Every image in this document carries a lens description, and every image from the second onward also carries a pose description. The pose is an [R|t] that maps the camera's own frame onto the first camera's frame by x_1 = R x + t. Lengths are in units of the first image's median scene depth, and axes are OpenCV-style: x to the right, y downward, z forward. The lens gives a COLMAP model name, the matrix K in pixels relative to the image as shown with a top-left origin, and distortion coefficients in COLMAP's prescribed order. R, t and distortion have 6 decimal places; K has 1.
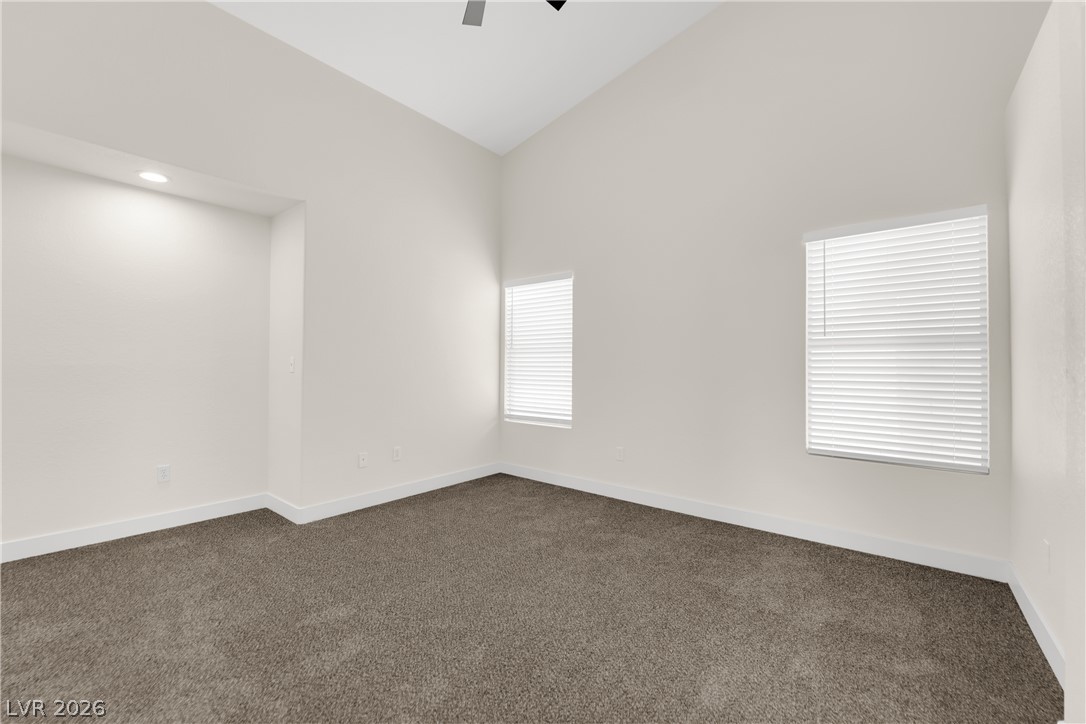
lens RADIAL K [[438.6, 0, 539.9], [0, 438.6, 366.0], [0, 0, 1]] dist [-0.012875, -0.001230]
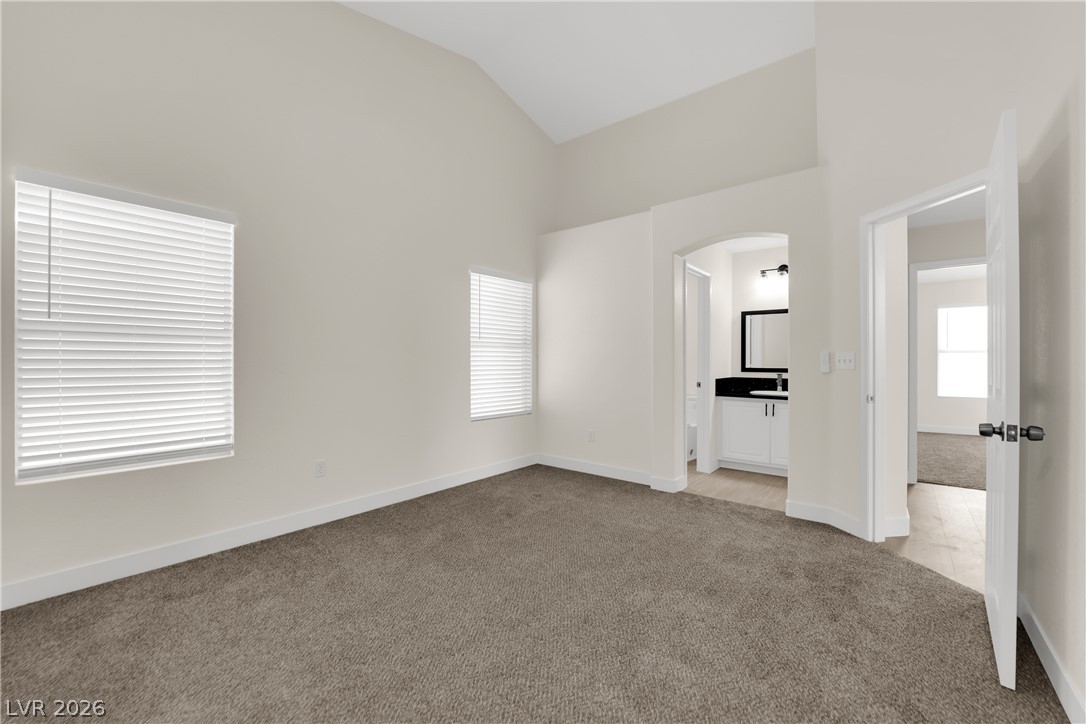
lens RADIAL K [[438.6, 0, 546.4], [0, 438.6, 362.2], [0, 0, 1]] dist [-0.012875, -0.001230]
pose [[-0.014444, -0.009434, 0.999851, -0.675425], [-0.004598, 0.999946, 0.009368, -0.005639], [-0.999885, -0.004462, -0.014487, 0.635684]]
